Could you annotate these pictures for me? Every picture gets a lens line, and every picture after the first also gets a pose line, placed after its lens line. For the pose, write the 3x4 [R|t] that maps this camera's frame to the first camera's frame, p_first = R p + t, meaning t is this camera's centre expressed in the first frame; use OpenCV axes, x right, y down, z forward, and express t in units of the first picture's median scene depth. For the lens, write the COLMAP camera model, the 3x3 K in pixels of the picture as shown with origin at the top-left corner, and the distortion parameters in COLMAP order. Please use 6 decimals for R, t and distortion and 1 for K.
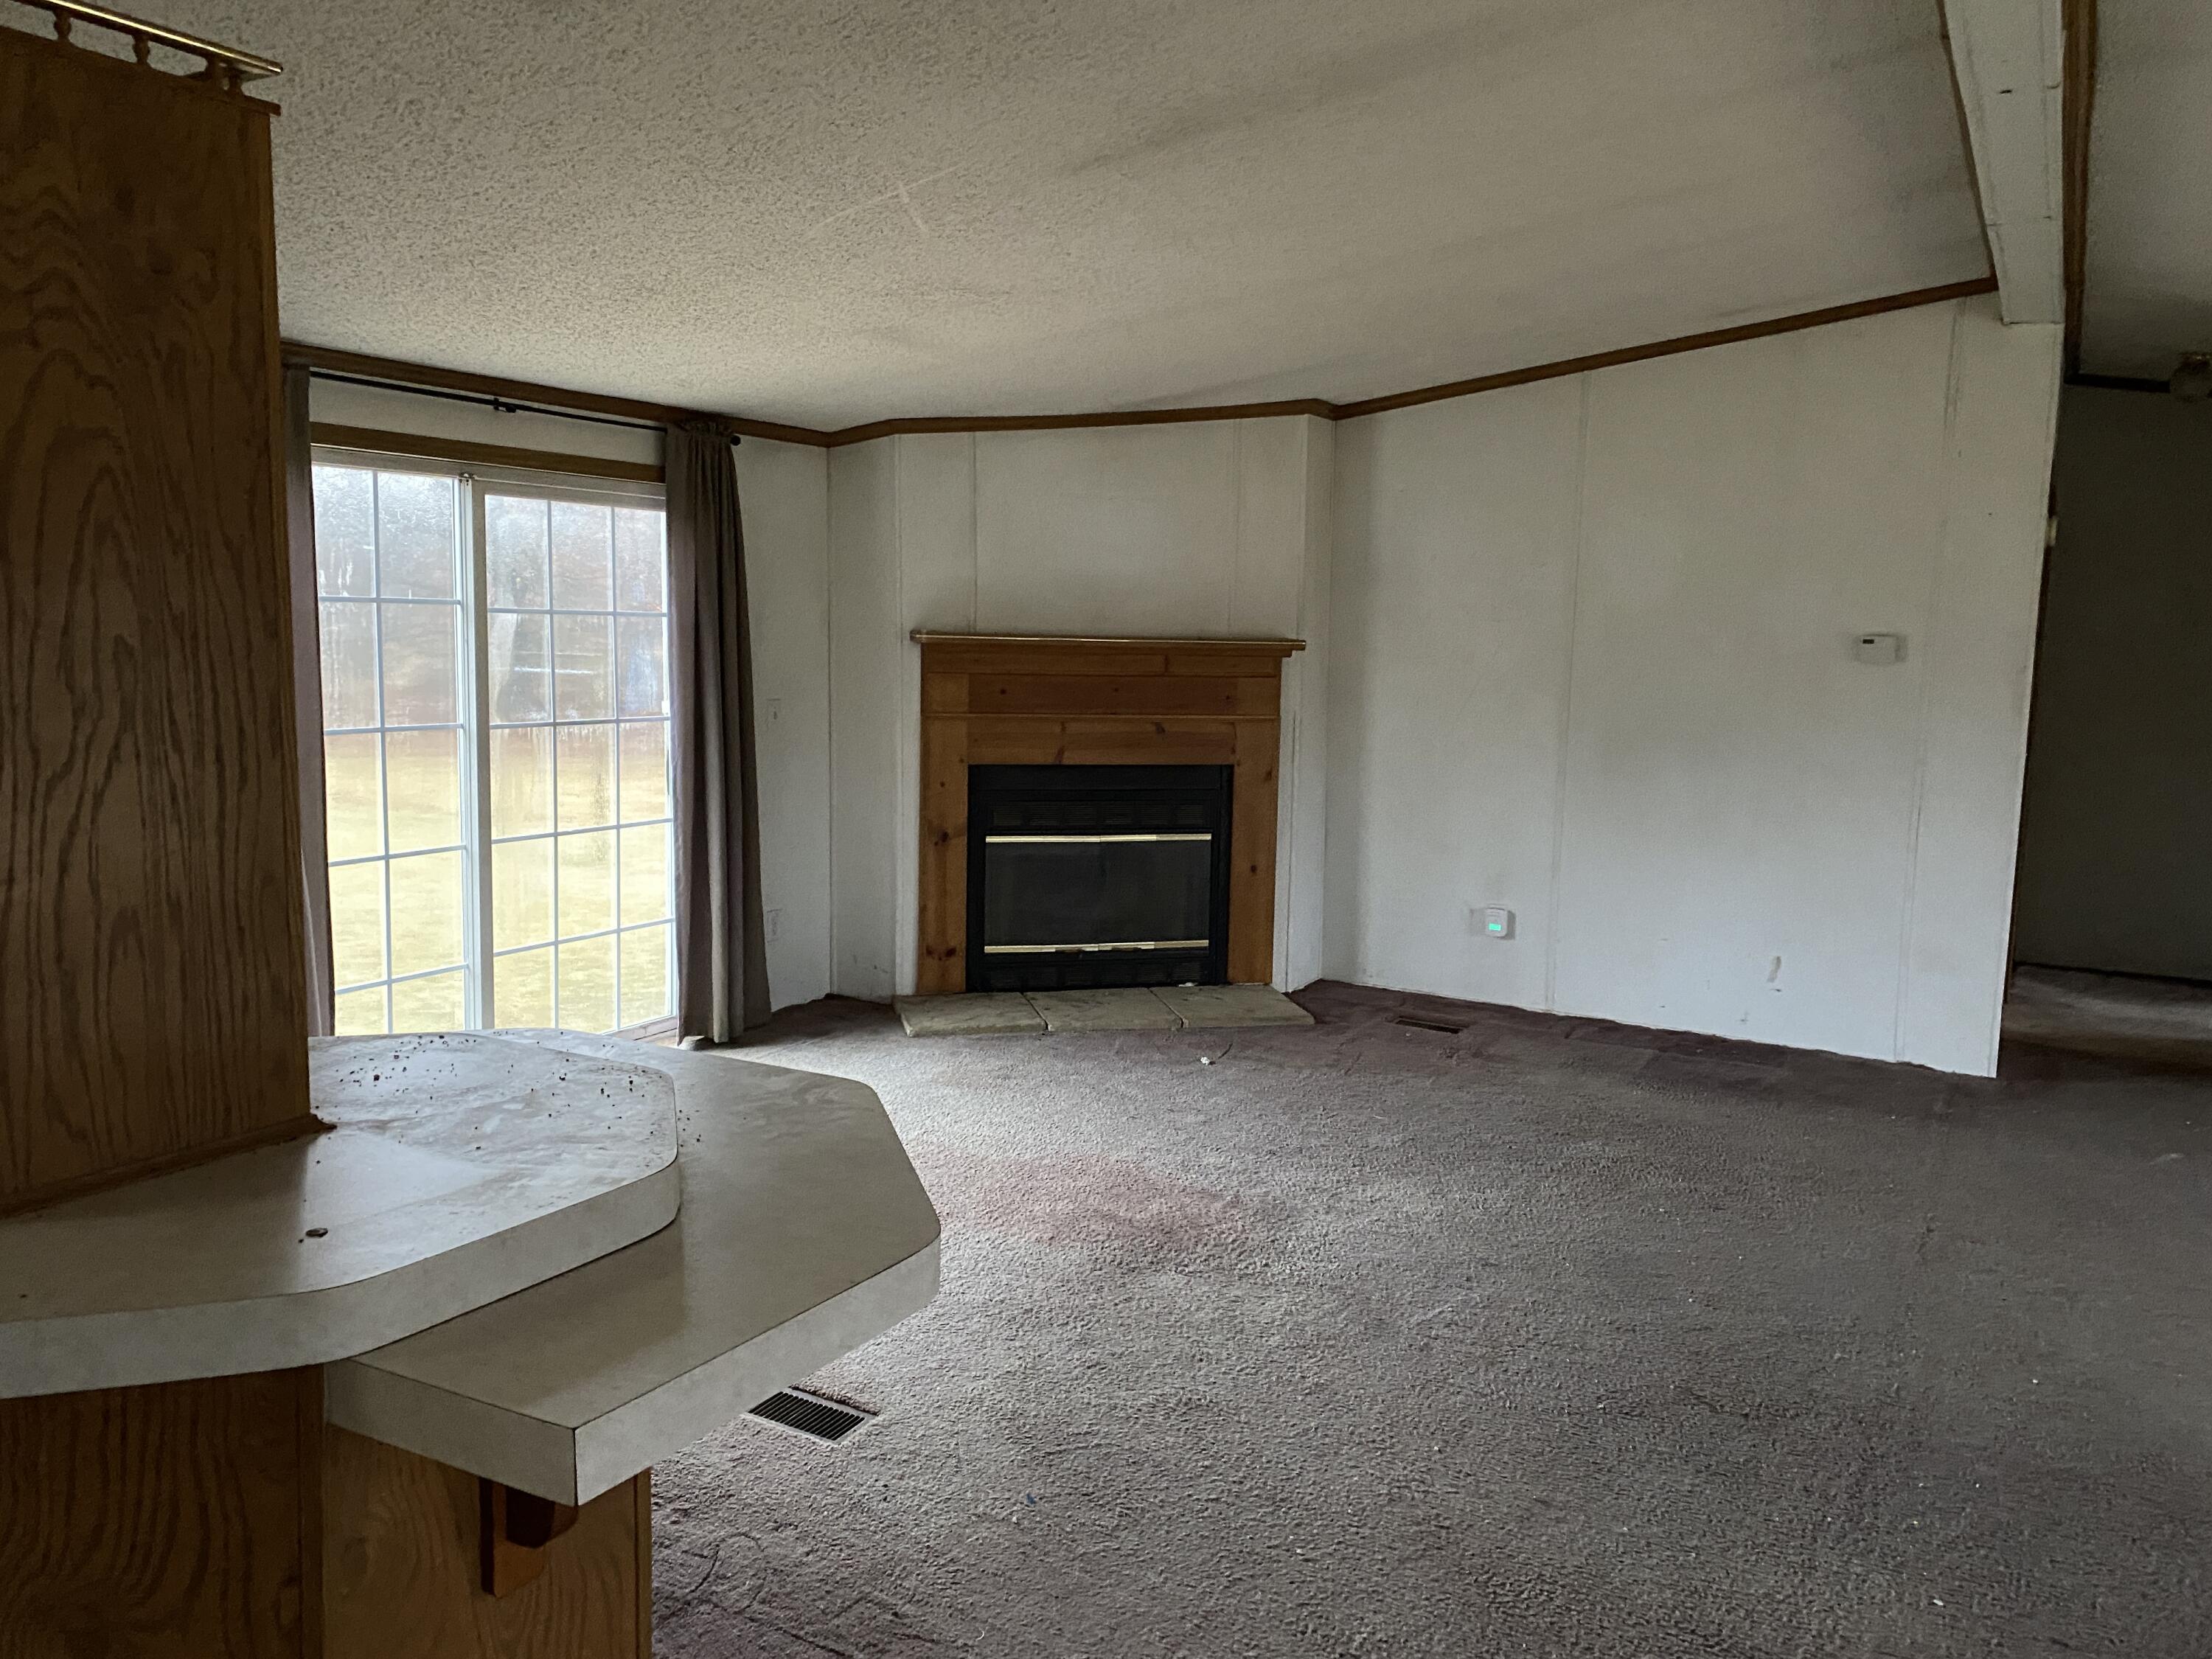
lens RADIAL K [[1634.7, 0, 1106.0], [0, 1634.7, 829.5], [0, 0, 1]] dist [-0.072974, -0.002761]
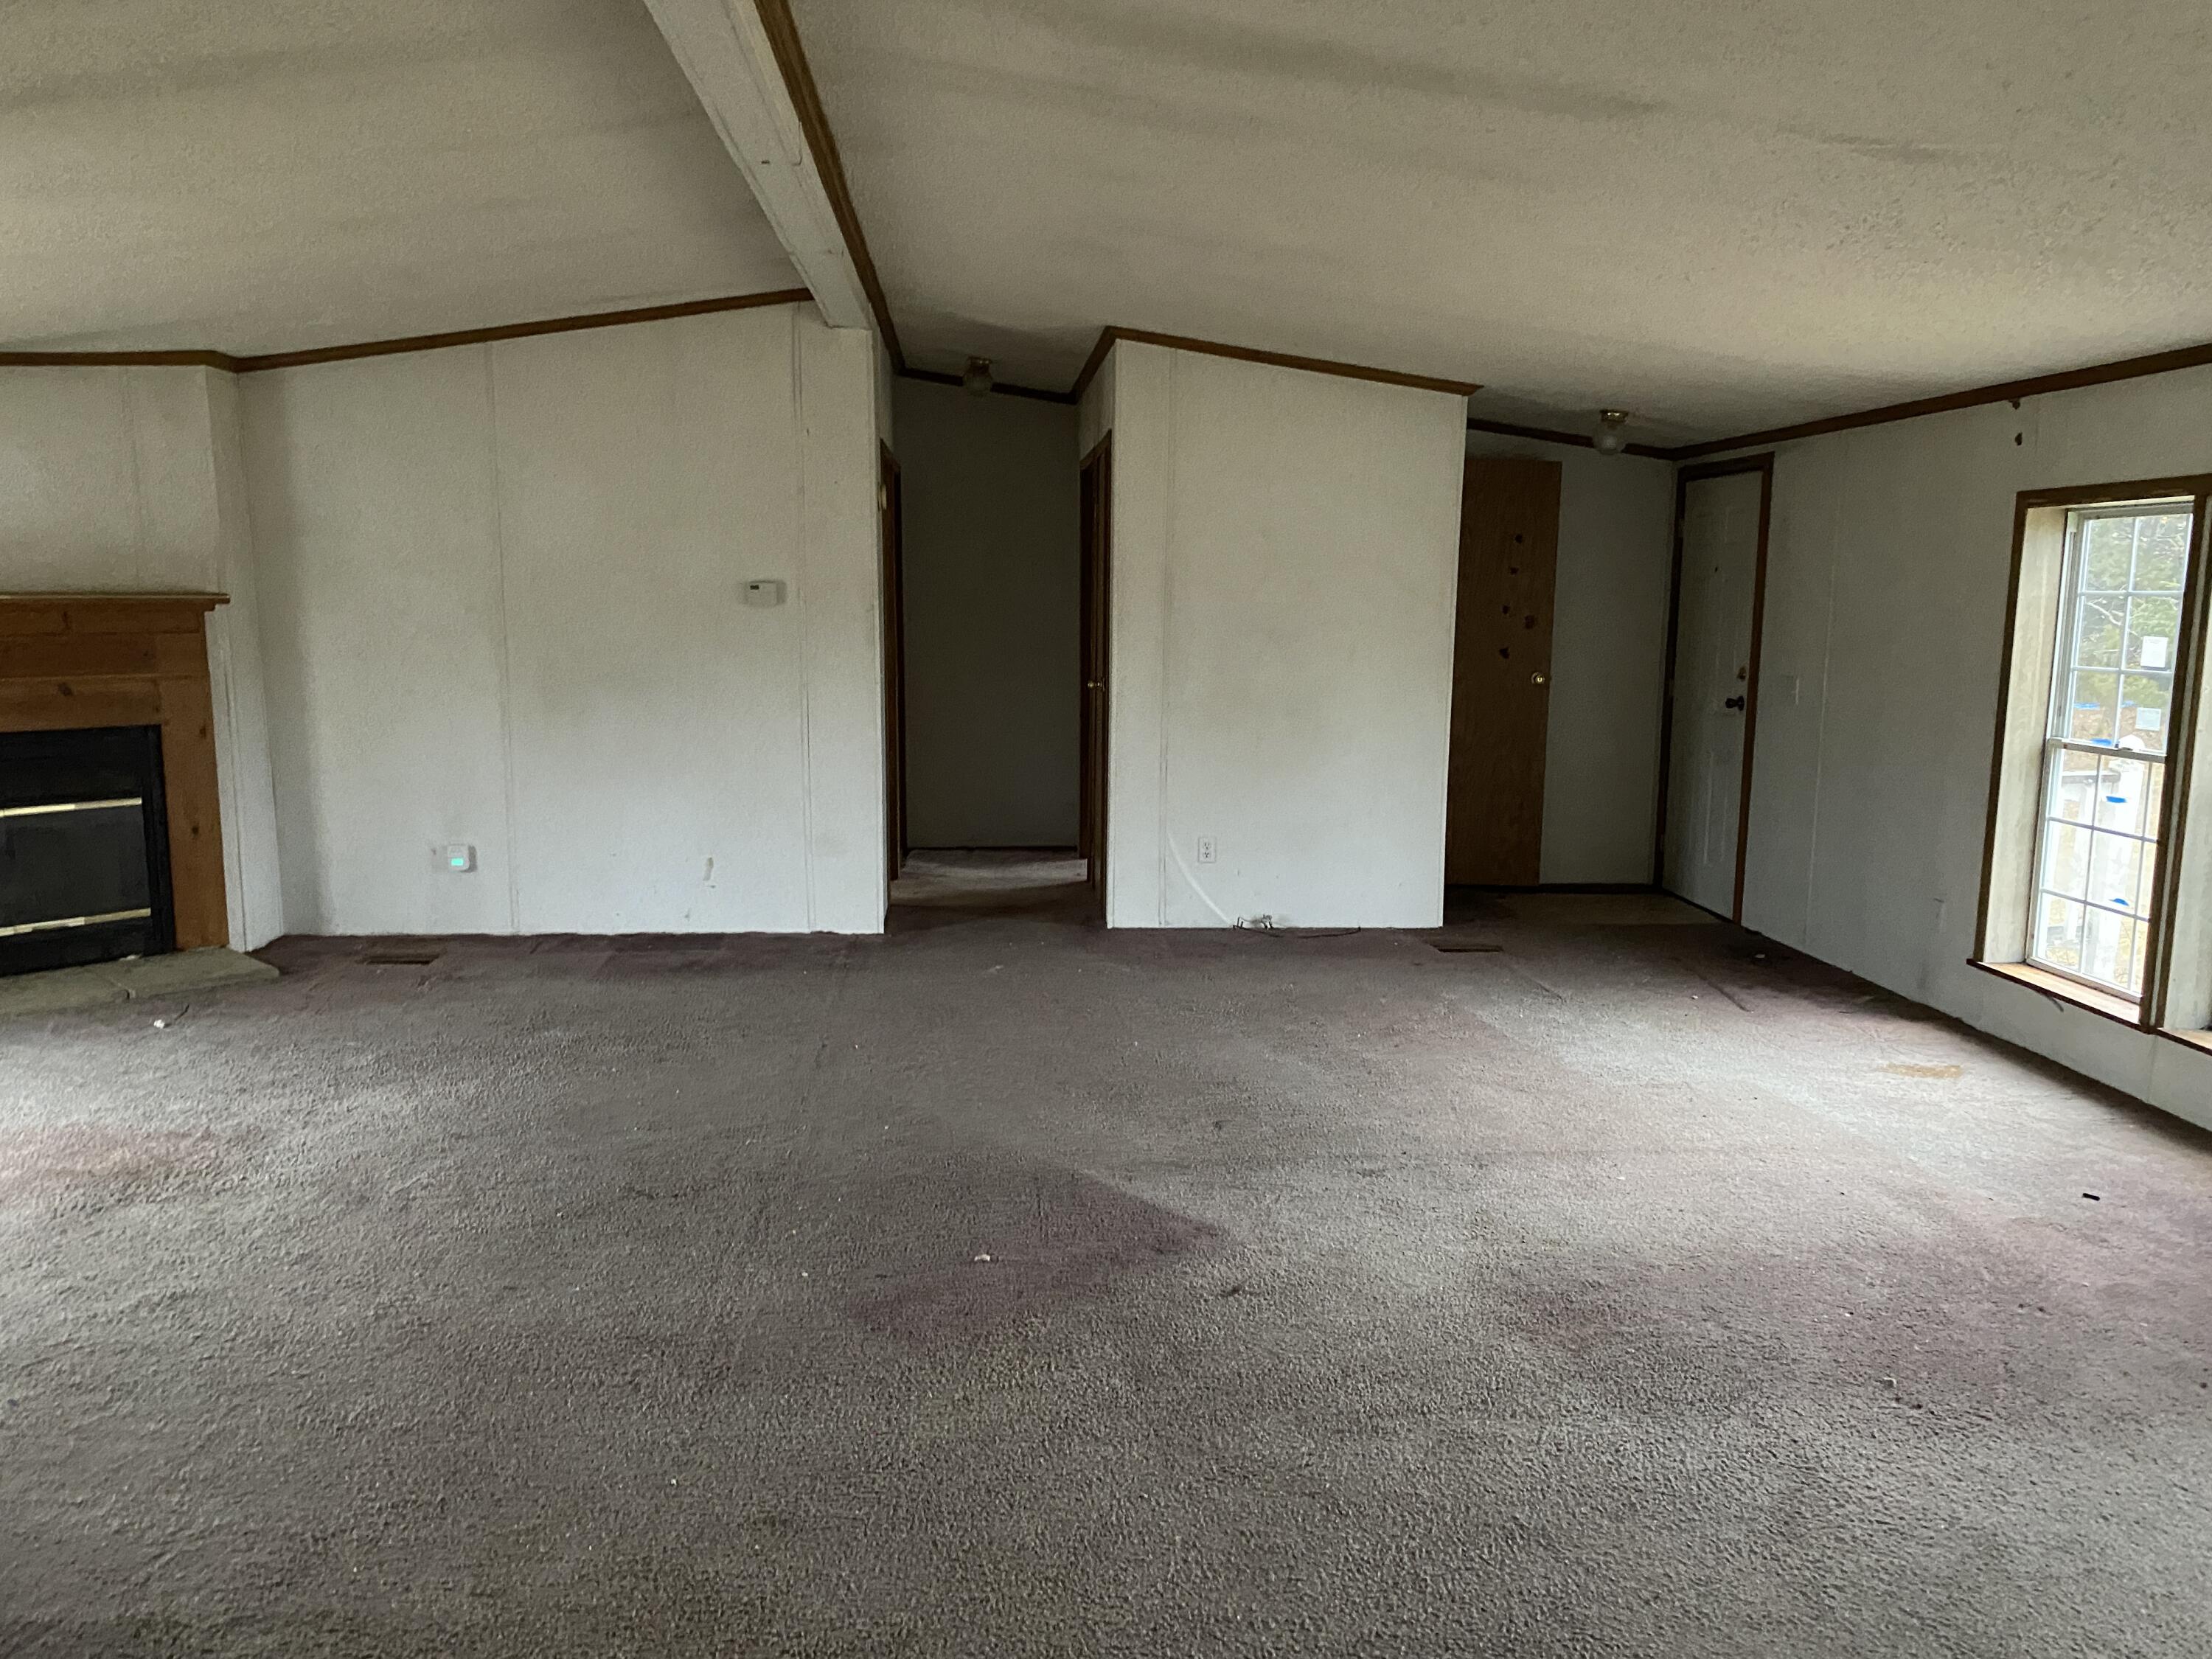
lens RADIAL K [[1620.5, 0, 1107.0], [0, 1620.5, 854.5], [0, 0, 1]] dist [-0.002991, -0.008669]
pose [[0.821618, -0.097319, 0.561669, -0.008957], [0.073303, 0.995176, 0.065203, 0.022352], [-0.565305, -0.012400, 0.824789, -0.150777]]
